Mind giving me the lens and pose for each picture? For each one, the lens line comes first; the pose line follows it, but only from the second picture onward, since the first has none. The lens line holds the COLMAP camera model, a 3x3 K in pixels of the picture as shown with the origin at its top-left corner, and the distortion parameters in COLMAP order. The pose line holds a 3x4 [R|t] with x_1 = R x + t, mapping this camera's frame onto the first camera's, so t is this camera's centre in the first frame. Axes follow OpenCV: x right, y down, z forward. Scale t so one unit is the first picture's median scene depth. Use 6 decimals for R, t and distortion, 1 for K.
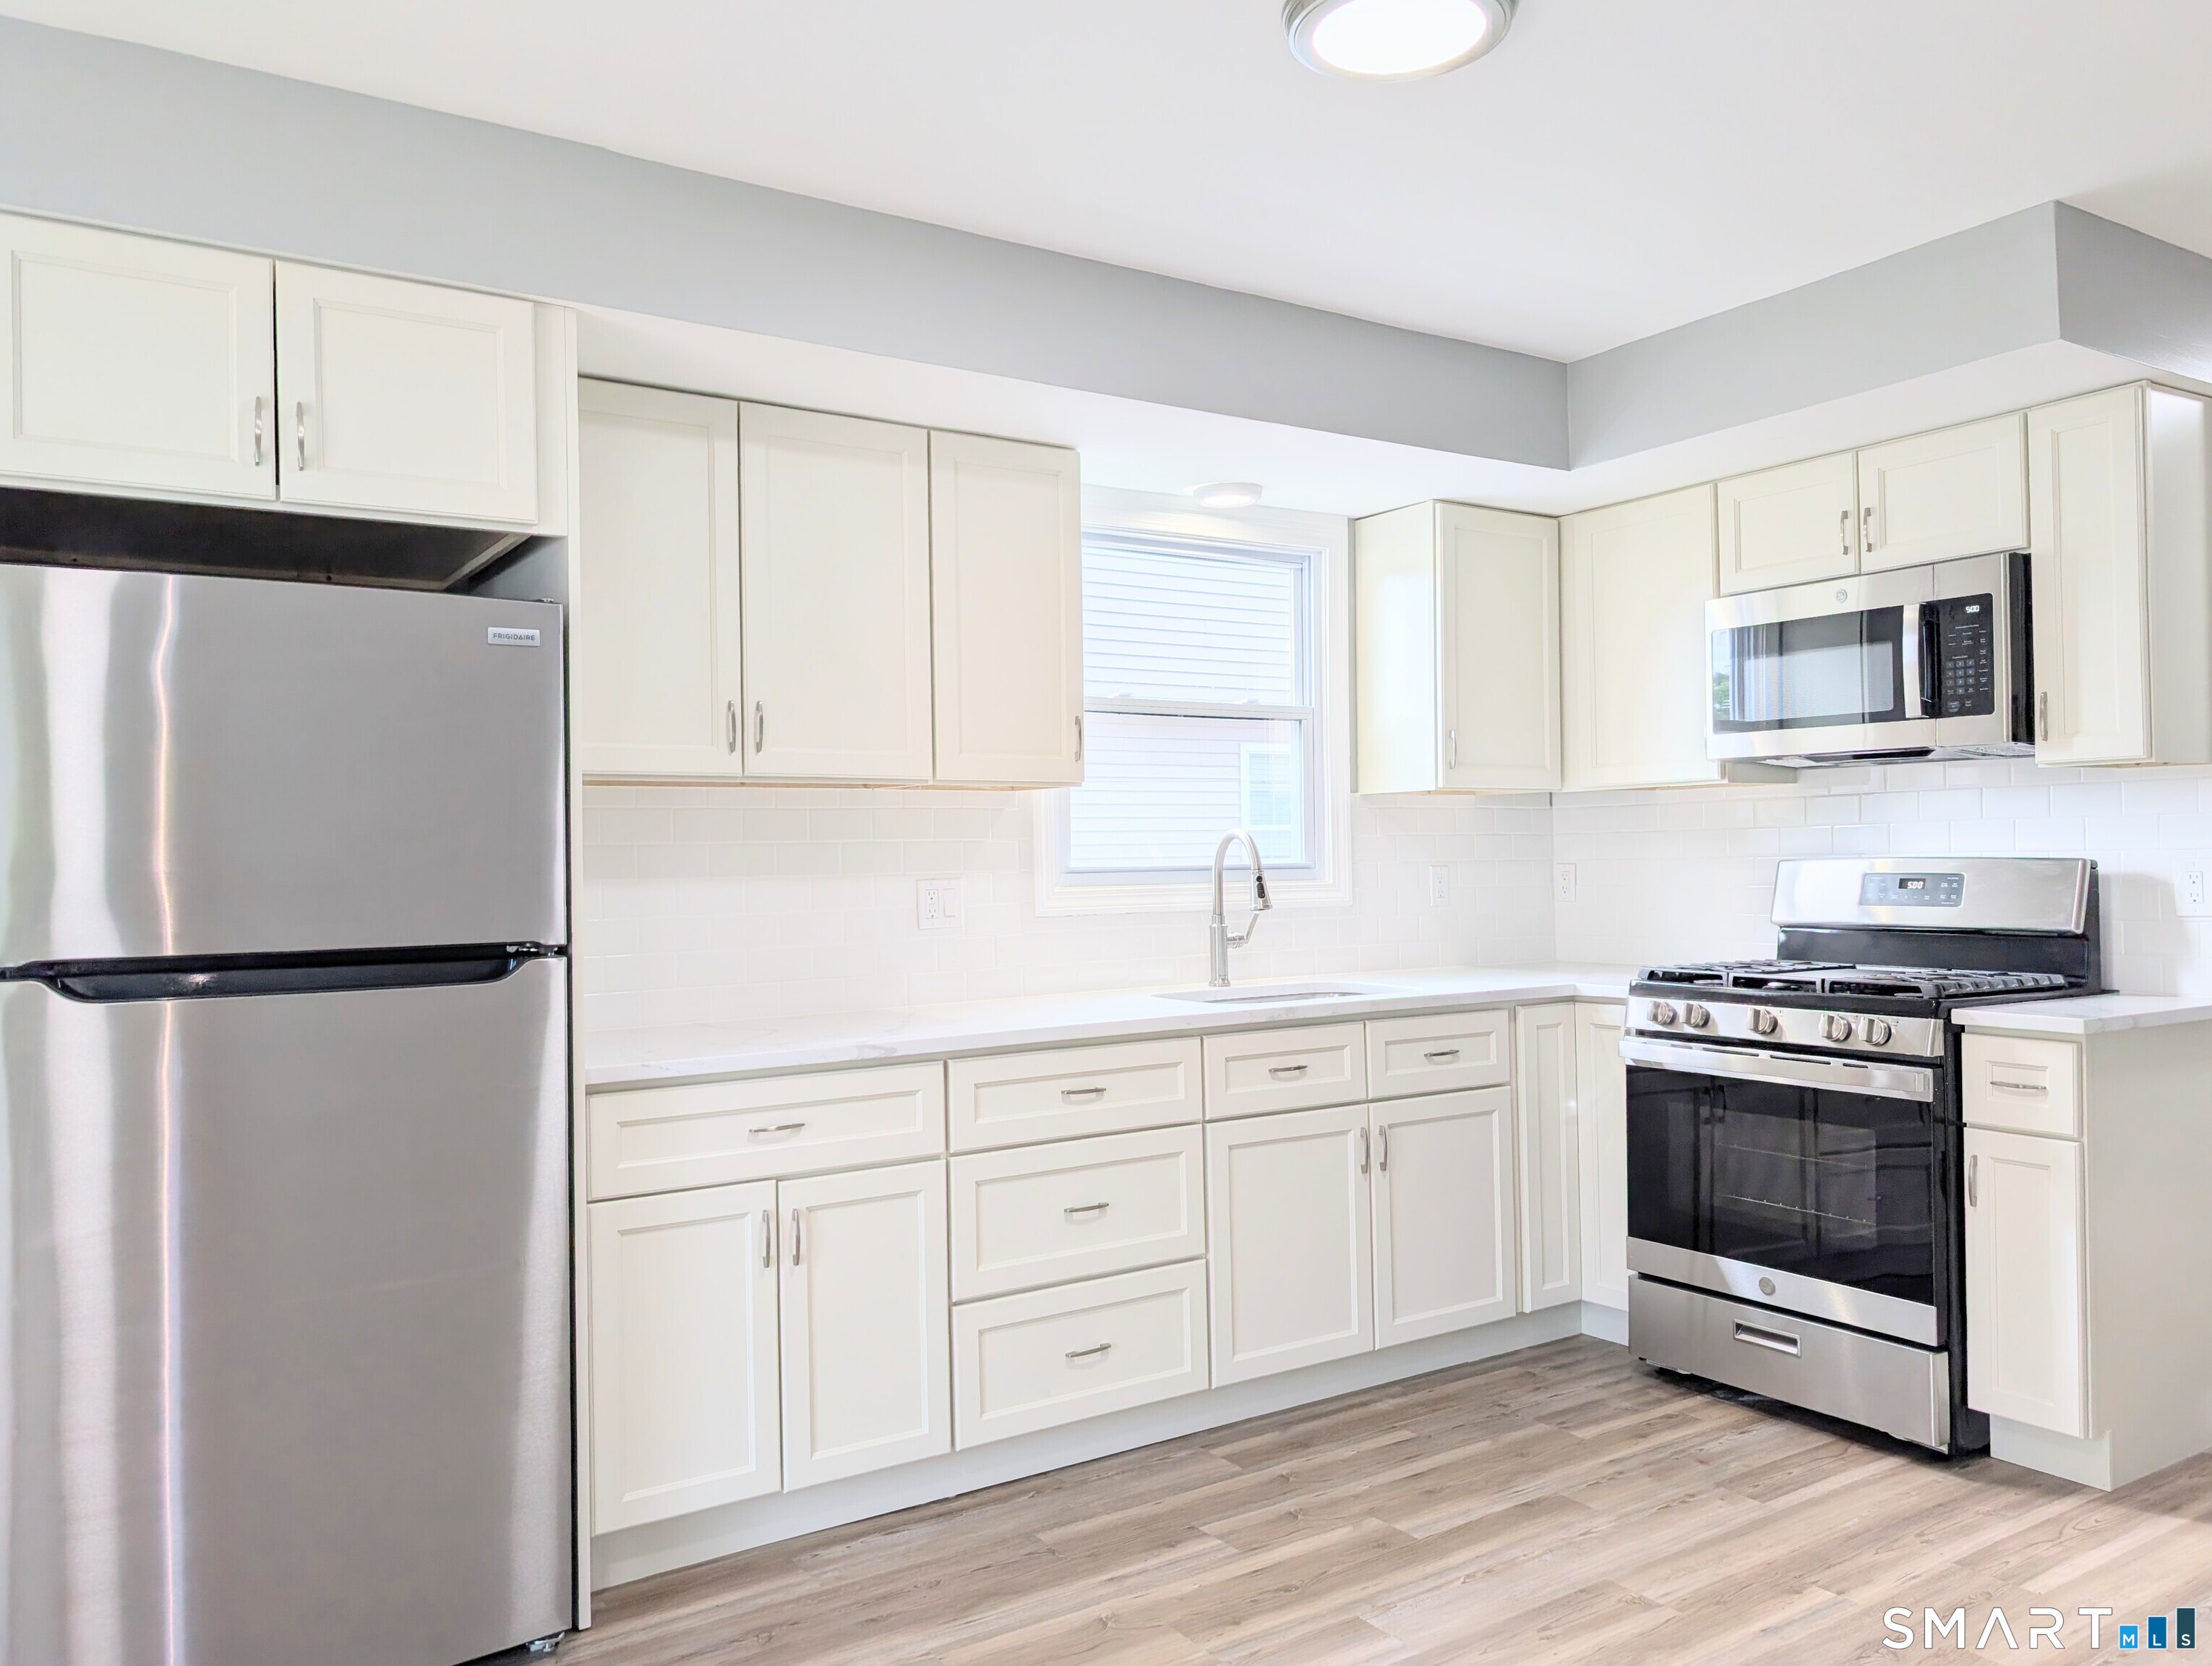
lens RADIAL K [[1638.2, 0, 1119.8], [0, 1638.2, 838.1], [0, 0, 1]] dist [0.035940, -0.036240]
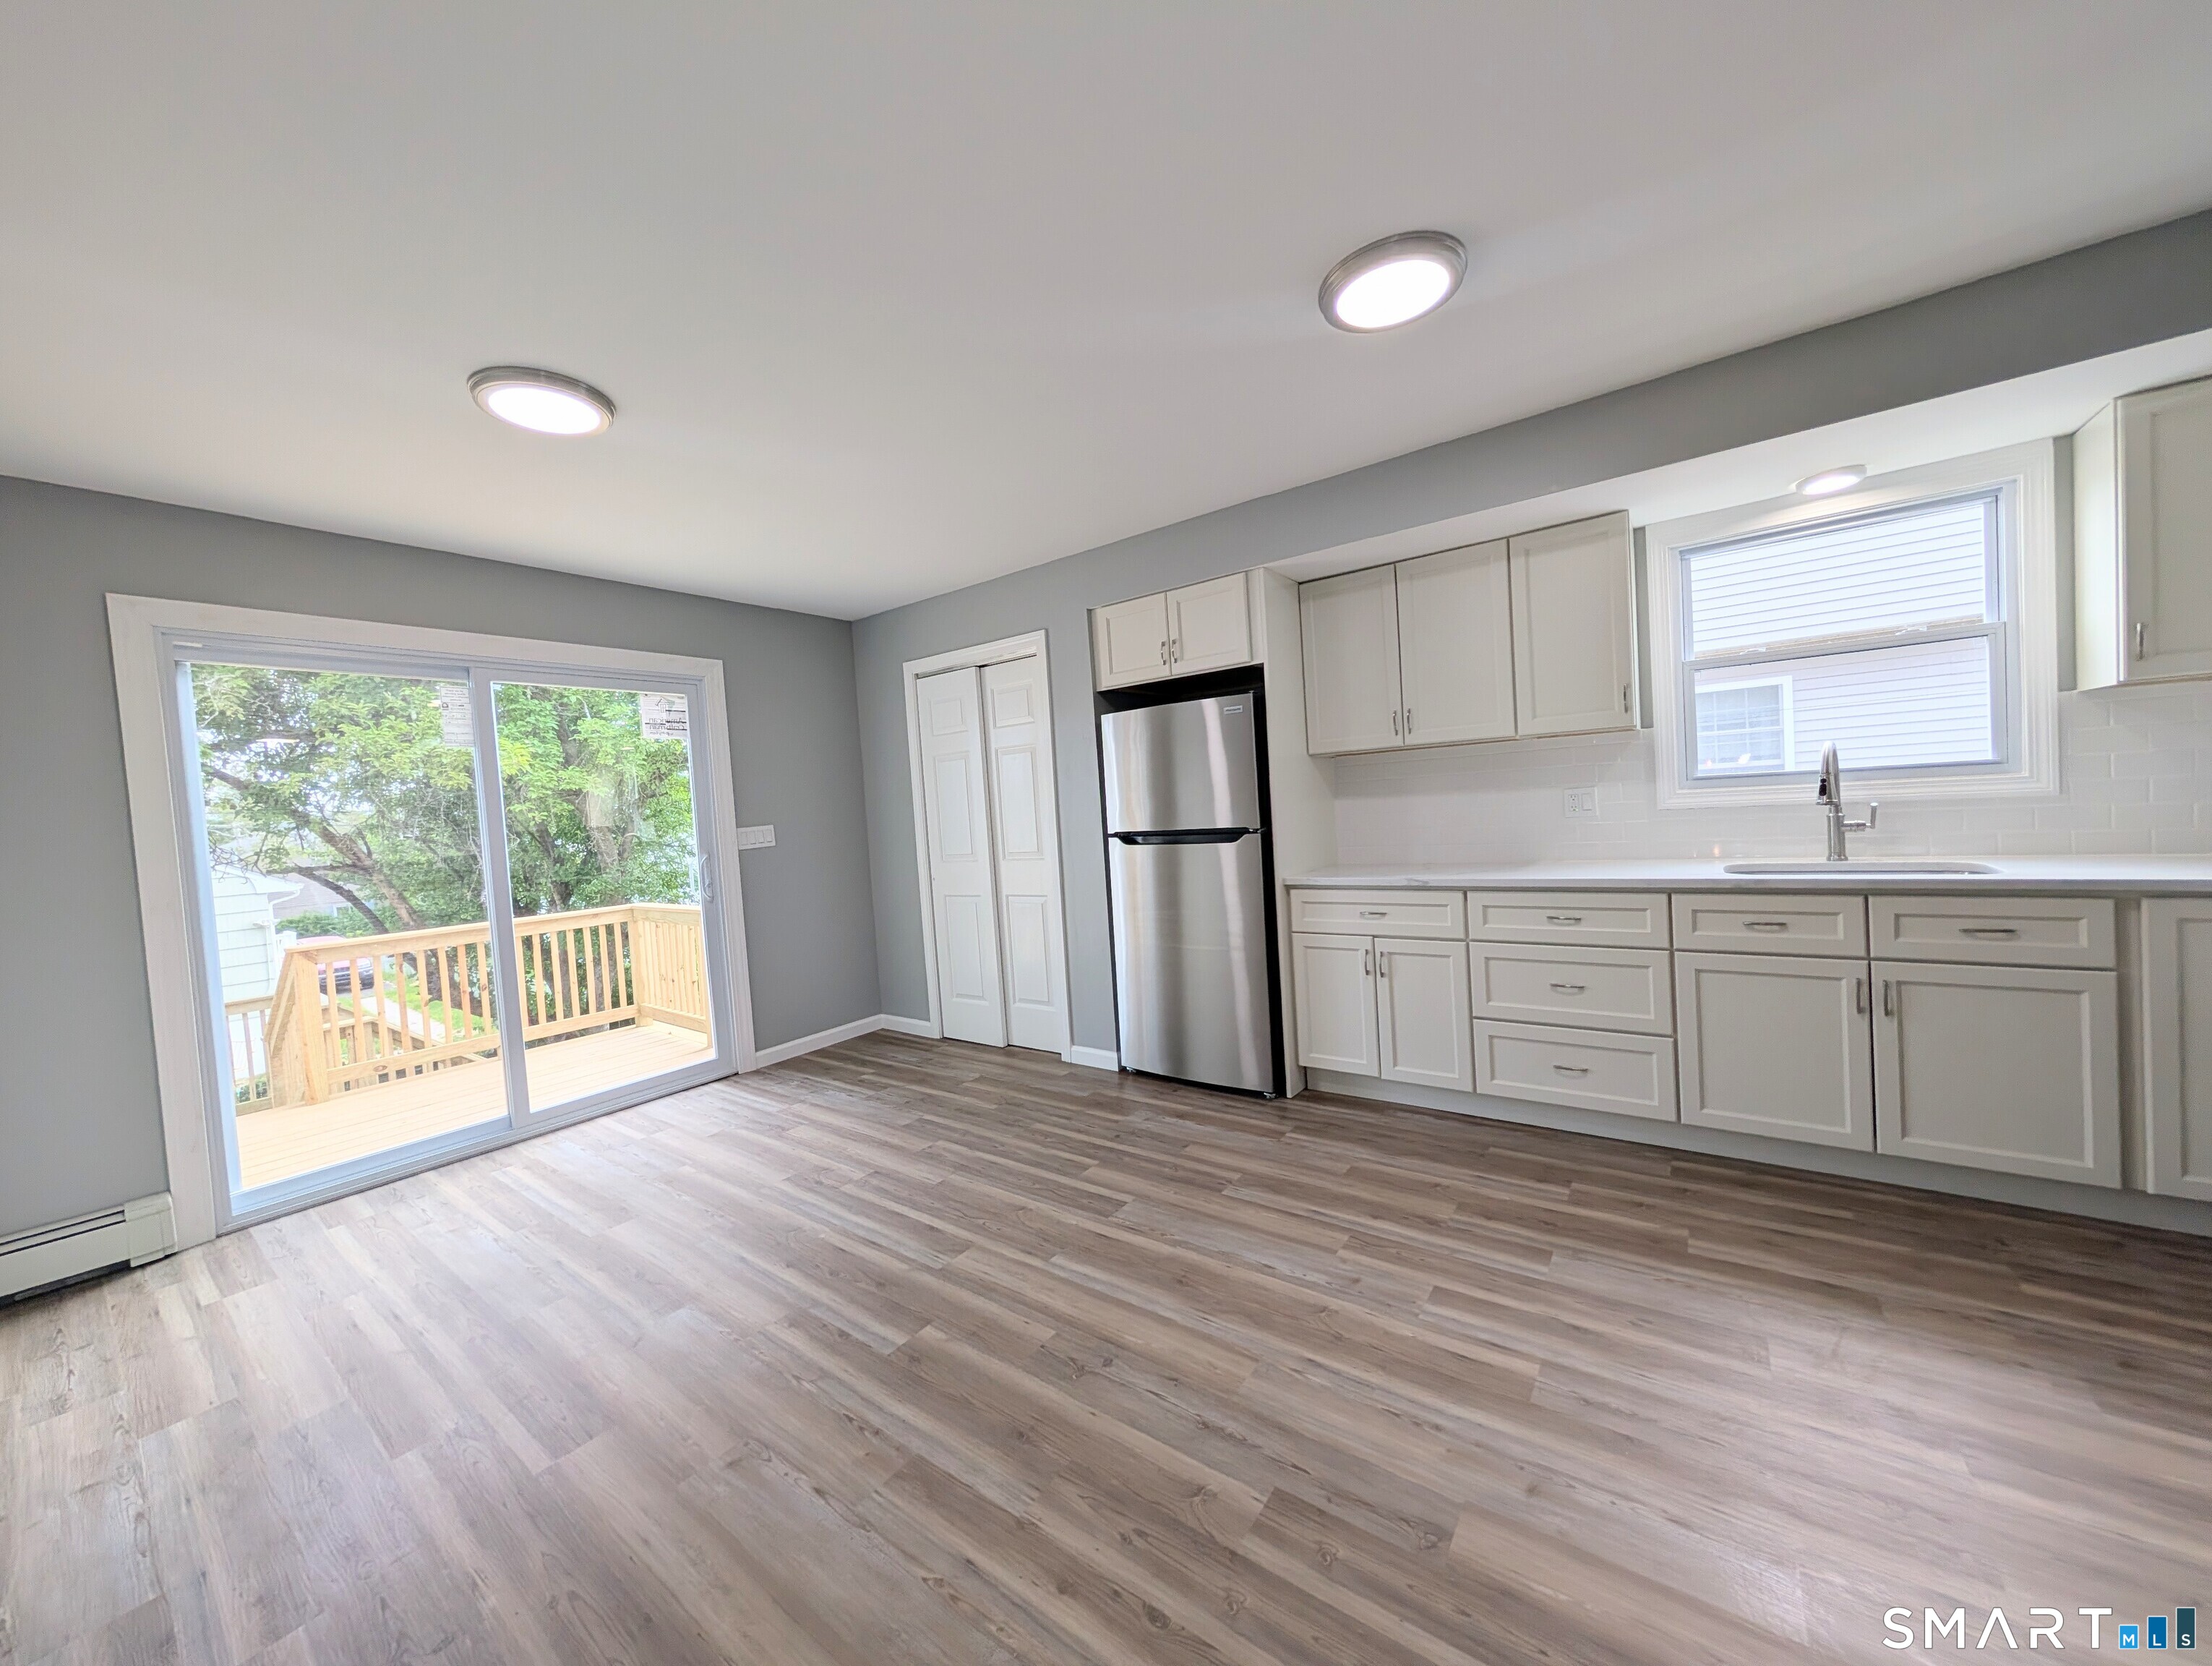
lens RADIAL K [[803.3, 0, 1107.7], [0, 803.3, 833.3], [0, 0, 1]] dist [0.001066, 0.000095]
pose [[0.344342, 0.028447, -0.938413, 0.566182], [0.069482, 0.996028, 0.055689, -0.009822], [0.936270, -0.084379, 0.340997, 0.277149]]
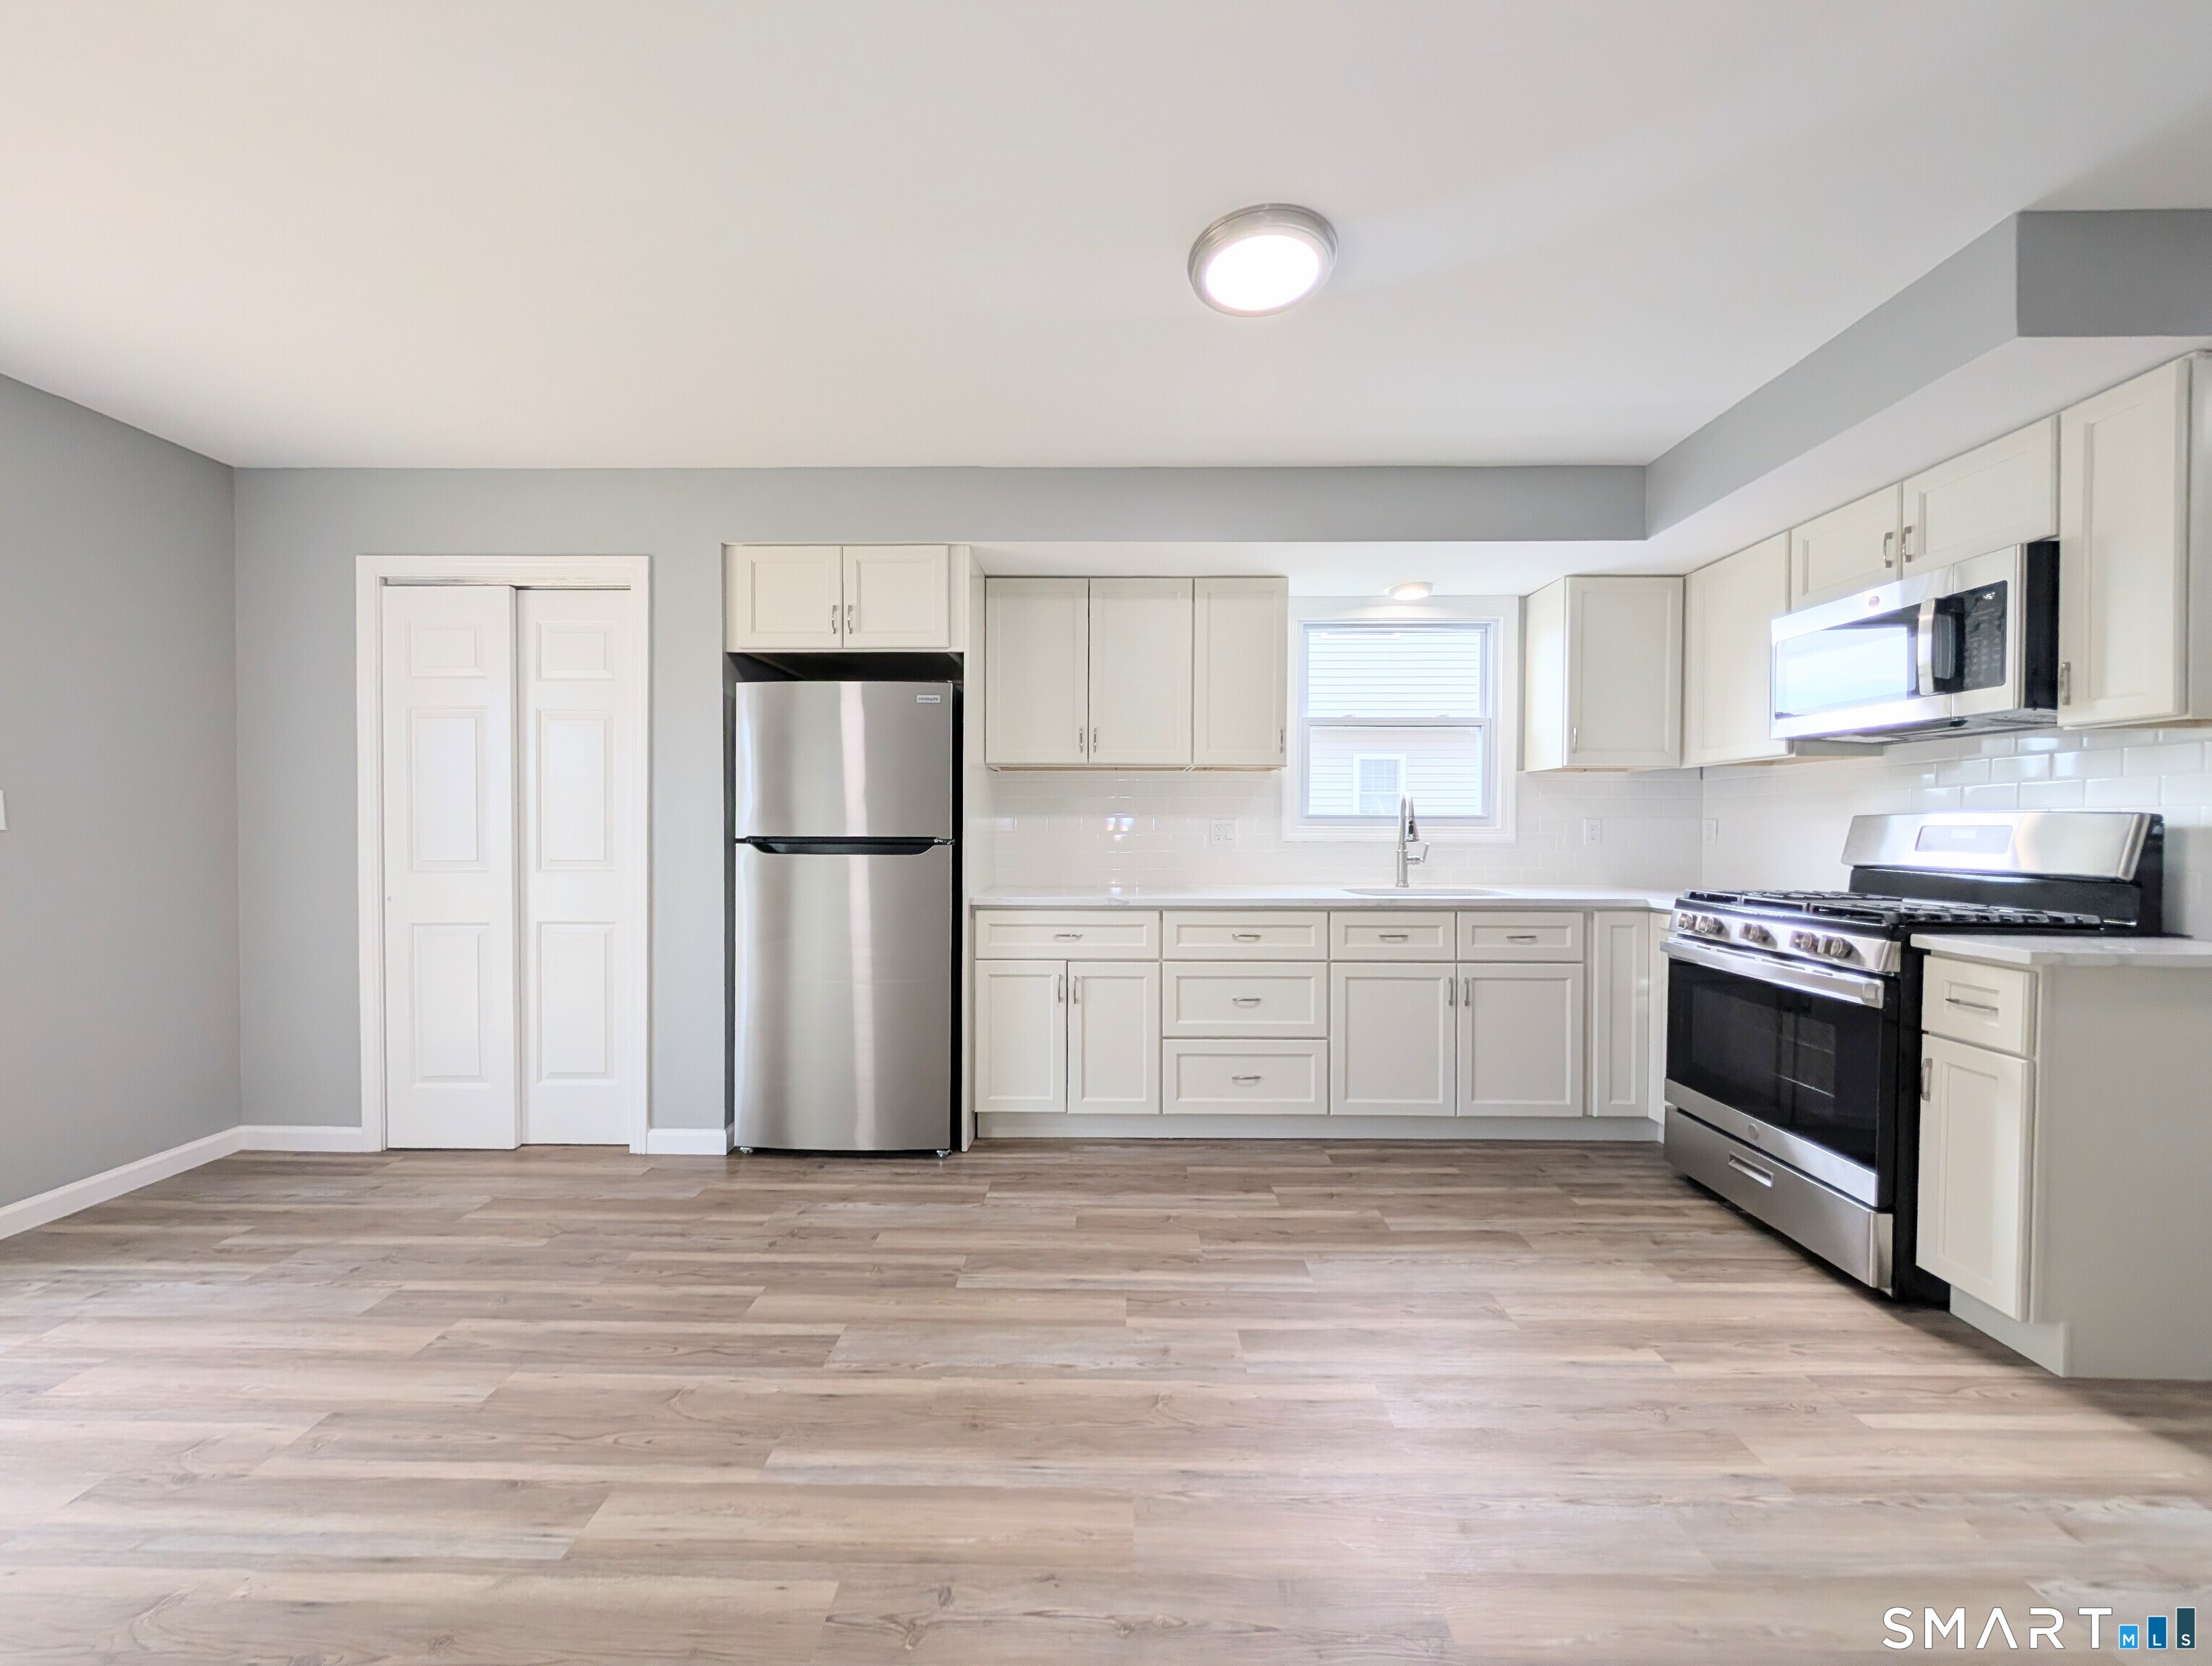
lens RADIAL K [[803.3, 0, 1107.7], [0, 803.3, 833.3], [0, 0, 1]] dist [0.001066, 0.000095]
pose [[0.826943, 0.023896, -0.561778, 0.331046], [-0.009667, 0.999553, 0.028287, 0.018789], [0.562203, -0.017961, 0.826804, 0.180990]]
